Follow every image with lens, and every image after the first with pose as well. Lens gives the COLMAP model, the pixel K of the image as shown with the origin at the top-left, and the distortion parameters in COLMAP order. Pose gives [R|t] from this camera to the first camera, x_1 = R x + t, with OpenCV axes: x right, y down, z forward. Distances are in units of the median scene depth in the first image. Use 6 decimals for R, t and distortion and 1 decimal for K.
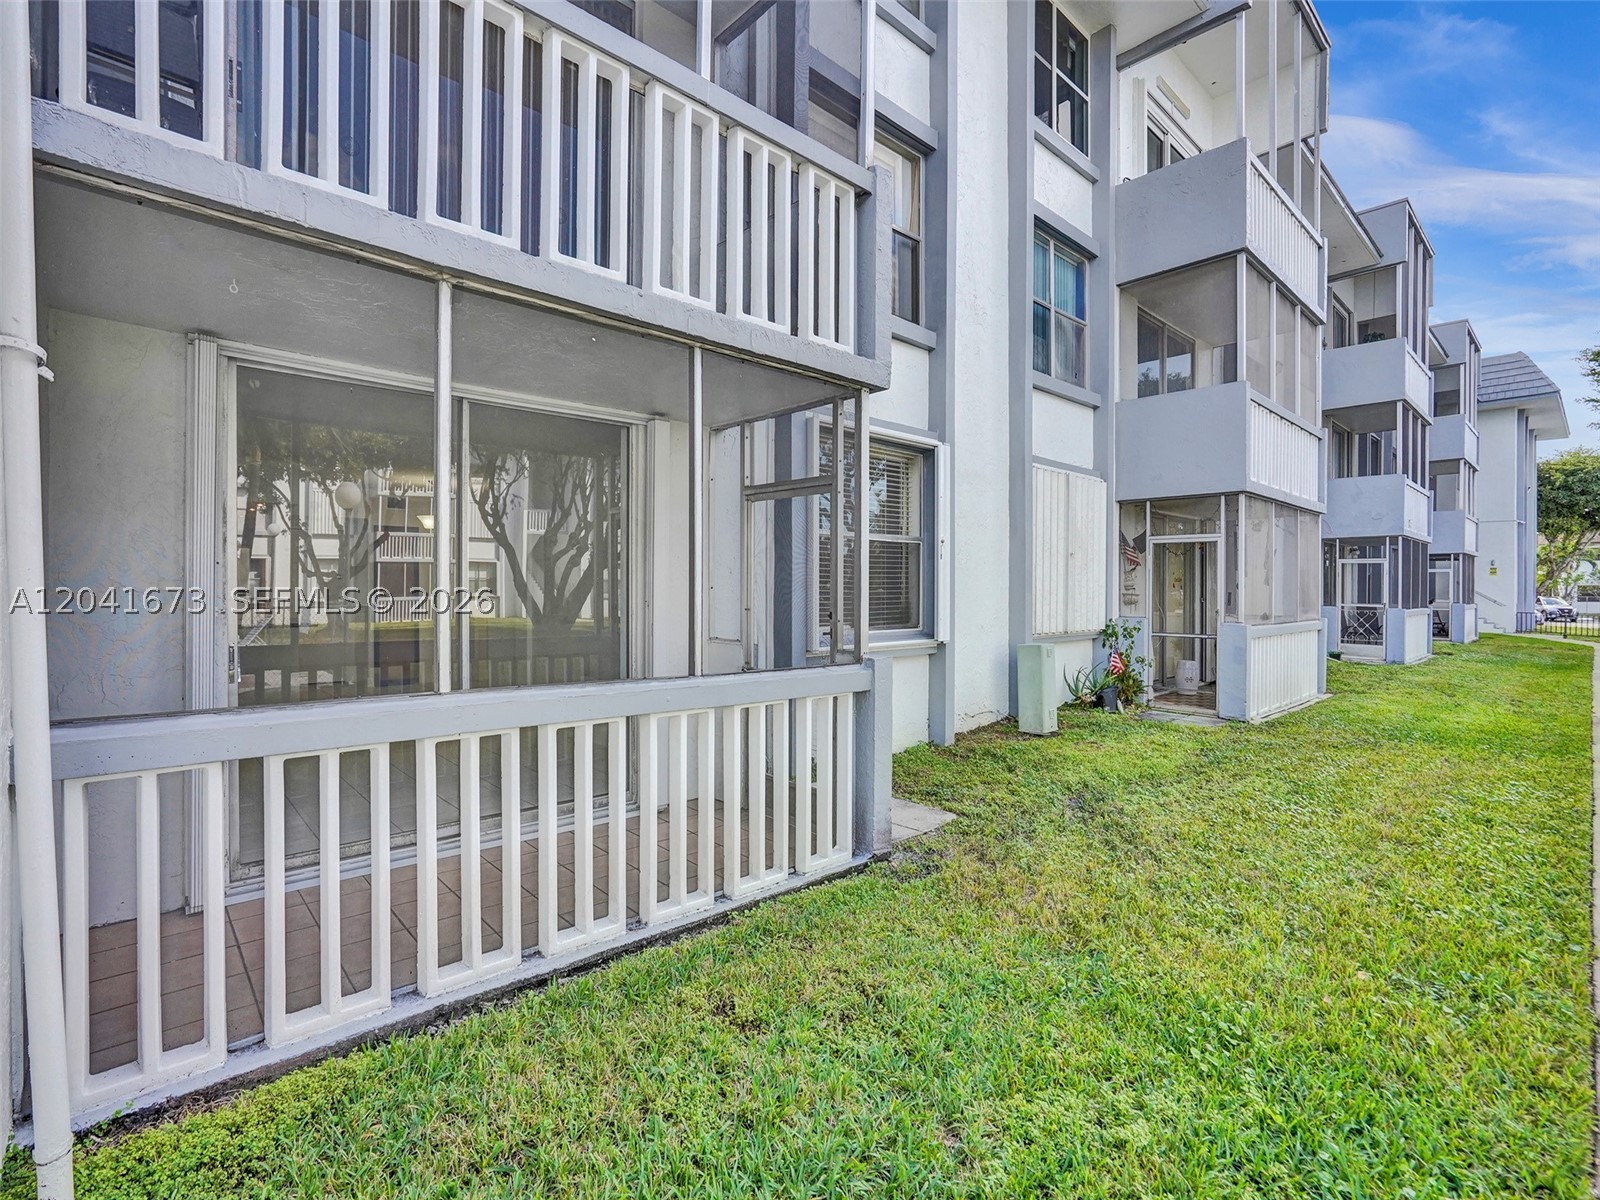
lens RADIAL K [[741.1, 0, 791.3], [0, 741.1, 594.9], [0, 0, 1]] dist [-0.030321, 0.006557]
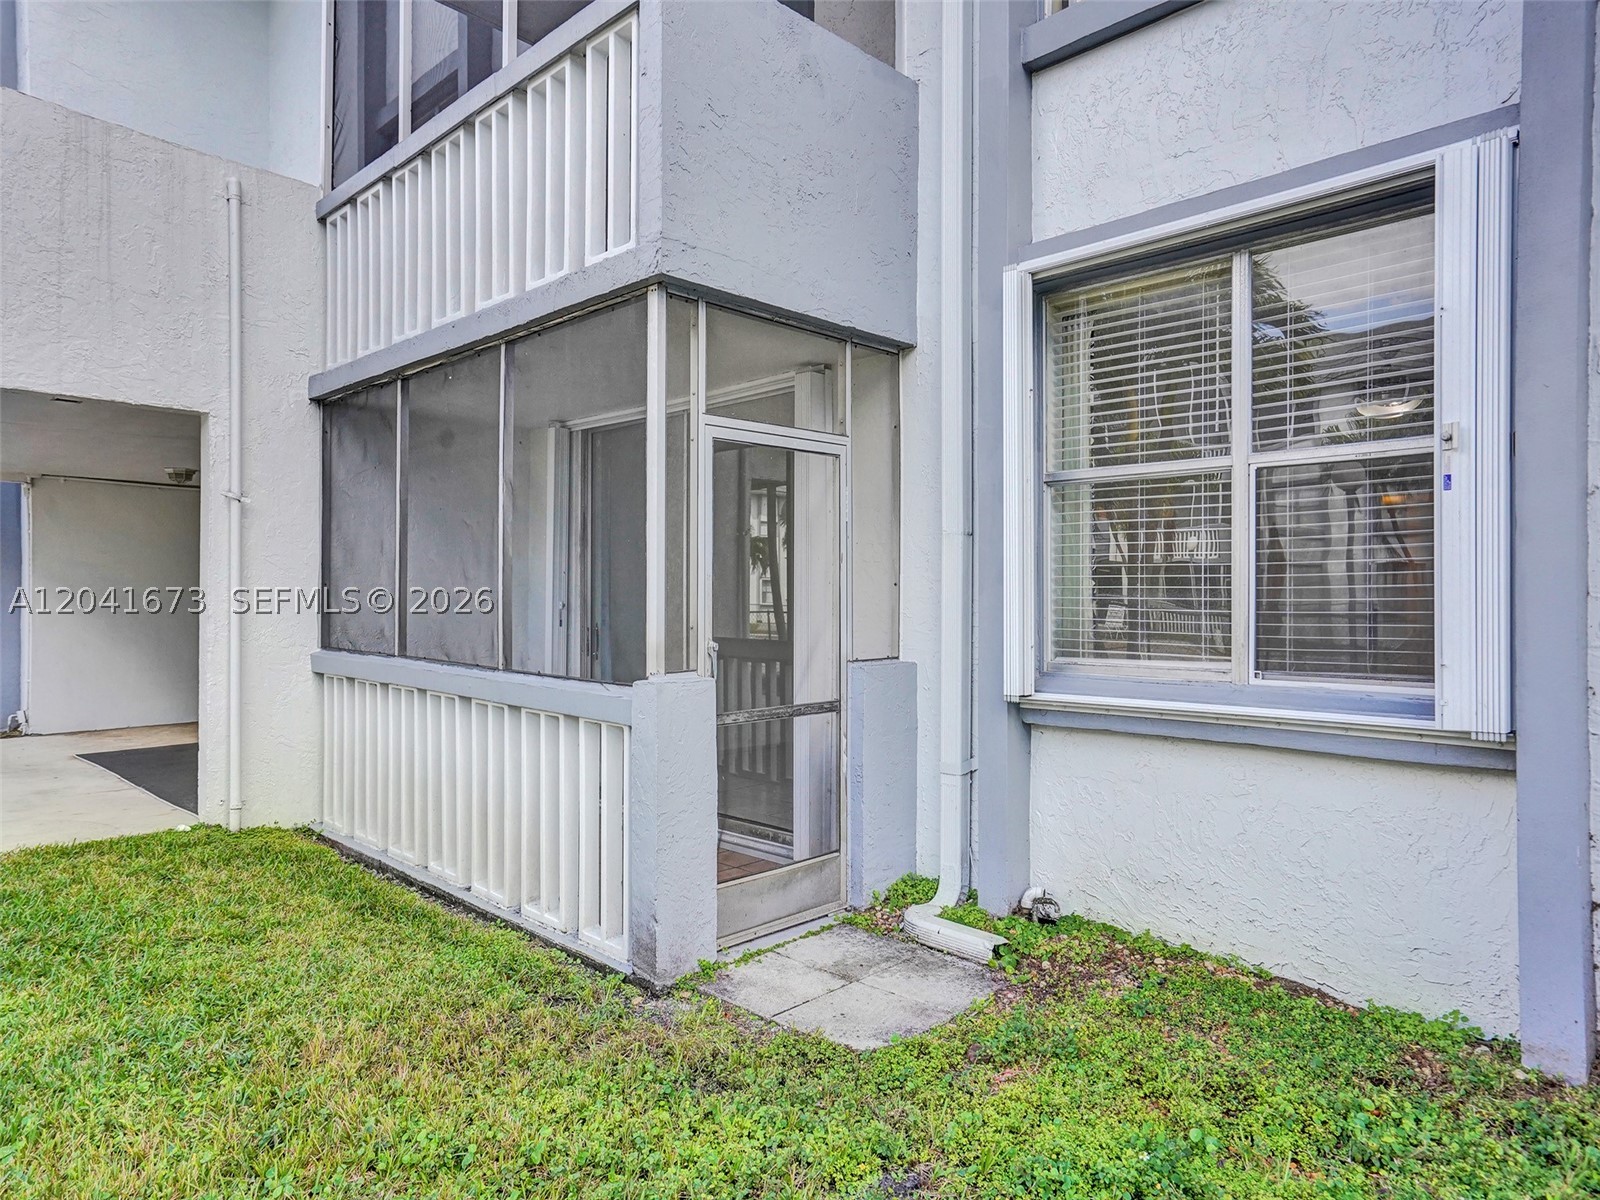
lens RADIAL K [[1012.5, 0, 791.7], [0, 1012.5, 600.1], [0, 0, 1]] dist [-0.000995, -0.000126]
pose [[0.058143, -0.003114, -0.998303, 0.376102], [-0.008418, 0.999958, -0.003609, 0.001912], [0.998273, 0.008614, 0.058114, 0.381996]]
